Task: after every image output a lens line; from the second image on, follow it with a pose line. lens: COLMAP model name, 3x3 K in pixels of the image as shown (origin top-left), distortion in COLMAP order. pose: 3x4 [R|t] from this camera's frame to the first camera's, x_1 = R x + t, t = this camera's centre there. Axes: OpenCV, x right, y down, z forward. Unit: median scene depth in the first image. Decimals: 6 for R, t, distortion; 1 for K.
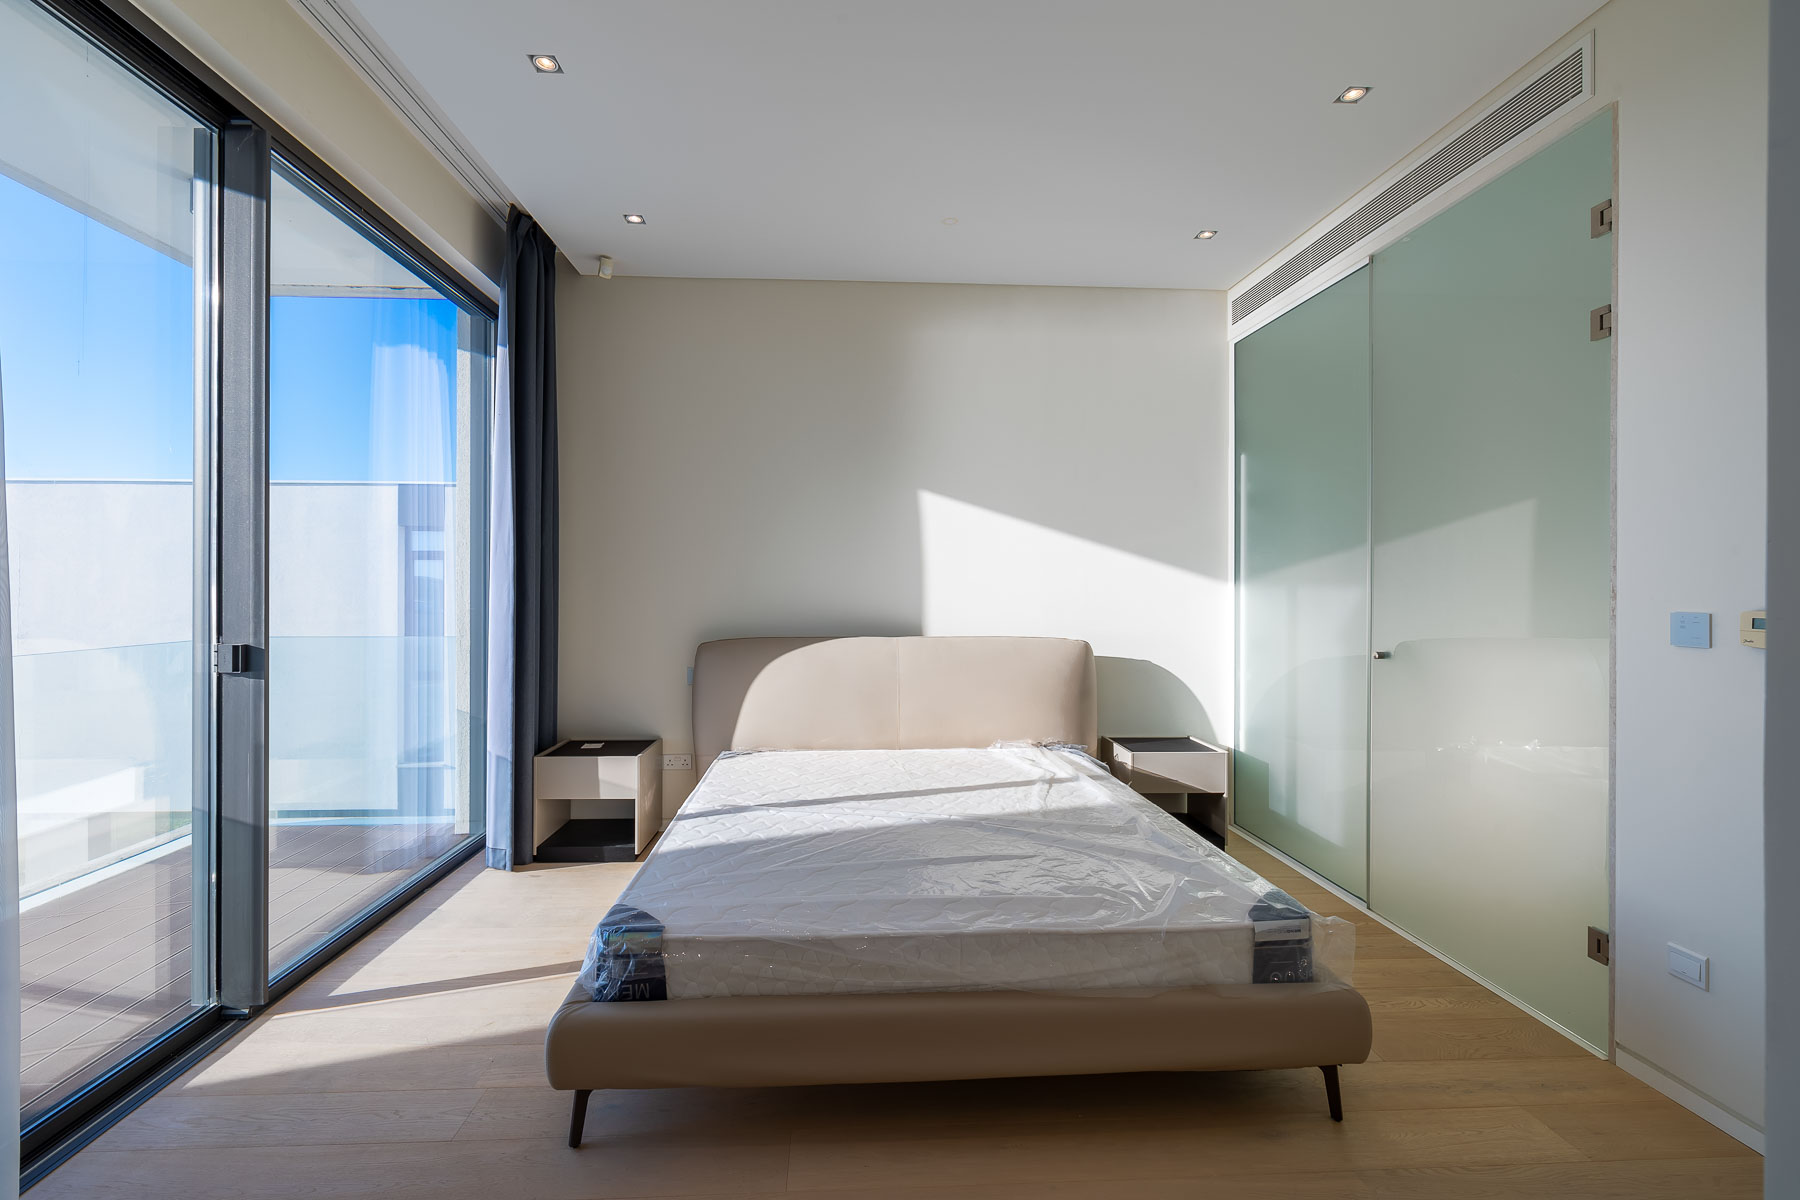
lens RADIAL K [[762.2, 0, 893.8], [0, 762.2, 588.9], [0, 0, 1]] dist [-0.001361, -0.000010]
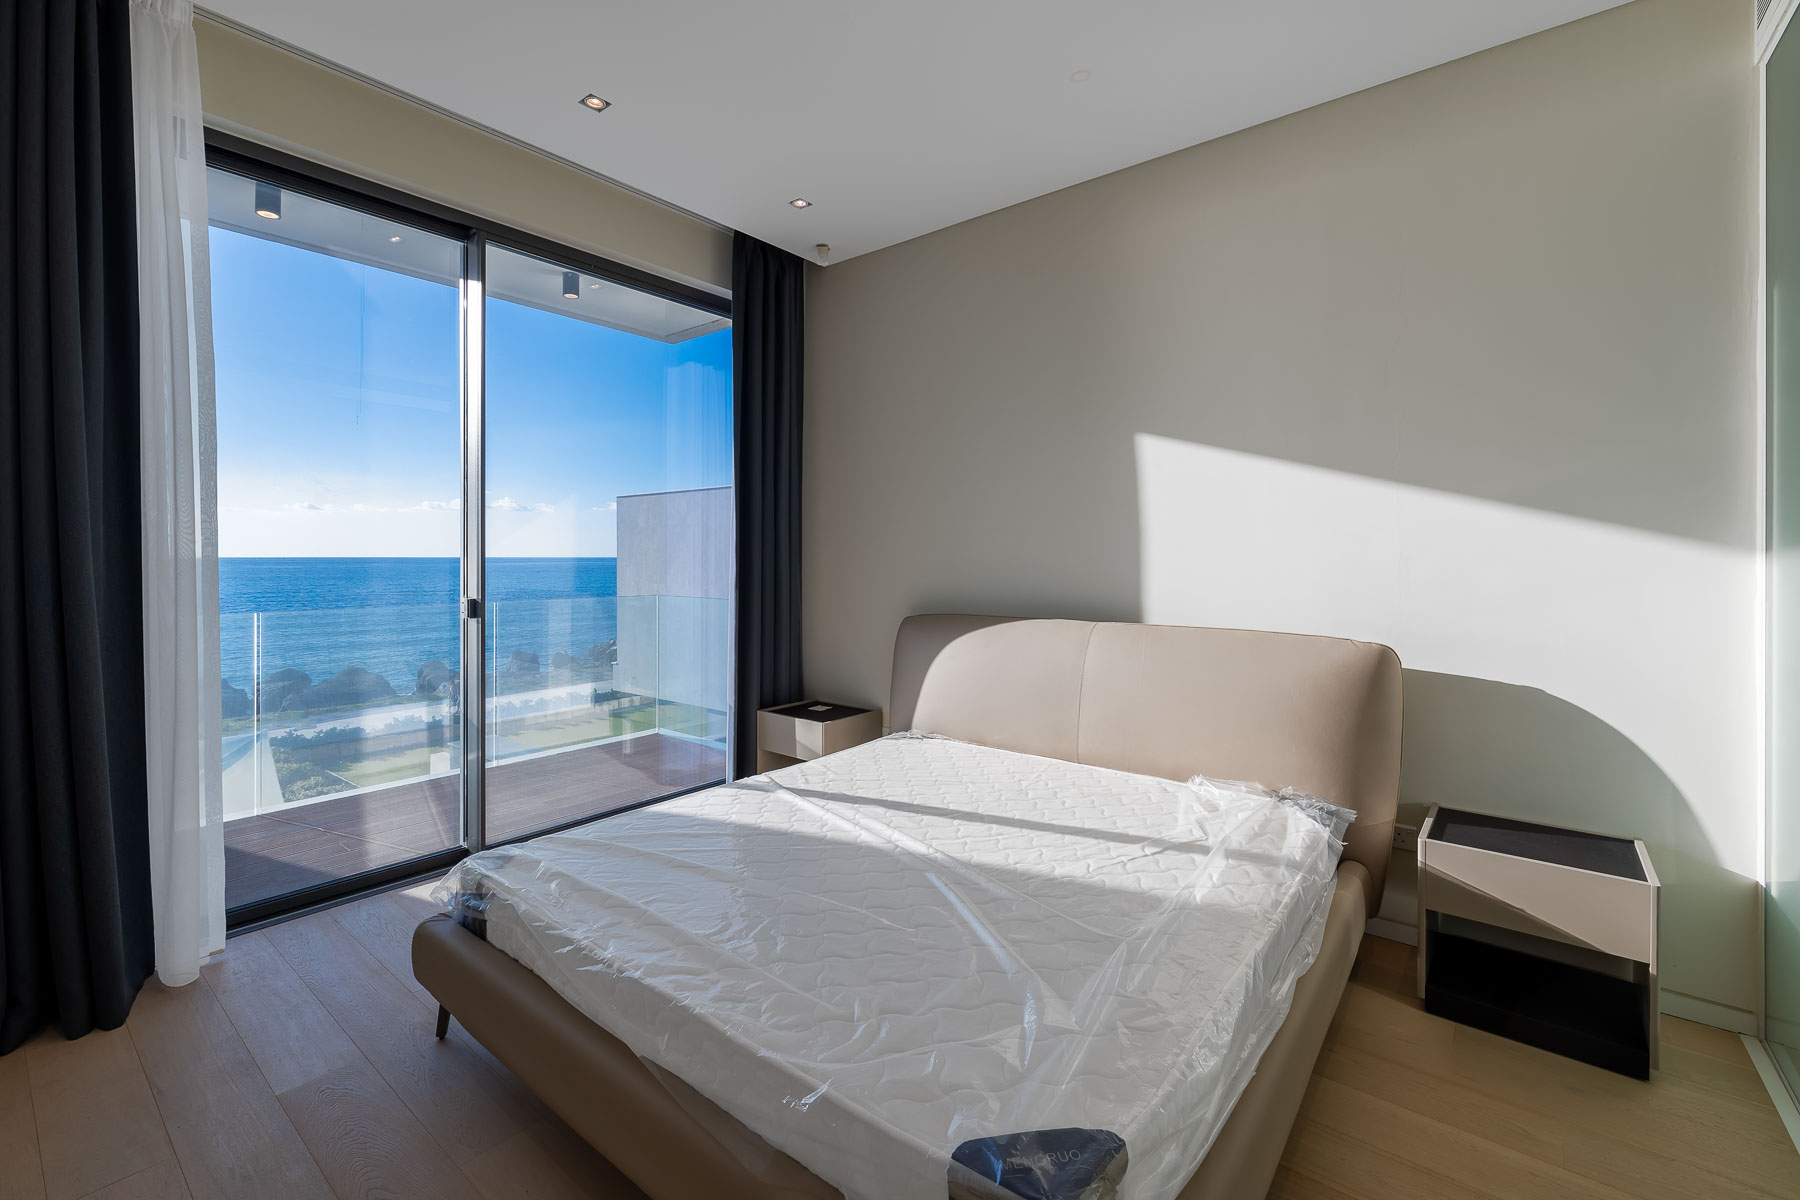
lens RADIAL K [[769.4, 0, 898.1], [0, 769.4, 562.5], [0, 0, 1]] dist [0.002092, 0.000185]
pose [[0.737763, 0.002957, -0.675053, 0.407646], [-0.002729, 0.999995, 0.001398, 0.000786], [0.675054, 0.000811, 0.737768, 0.278307]]
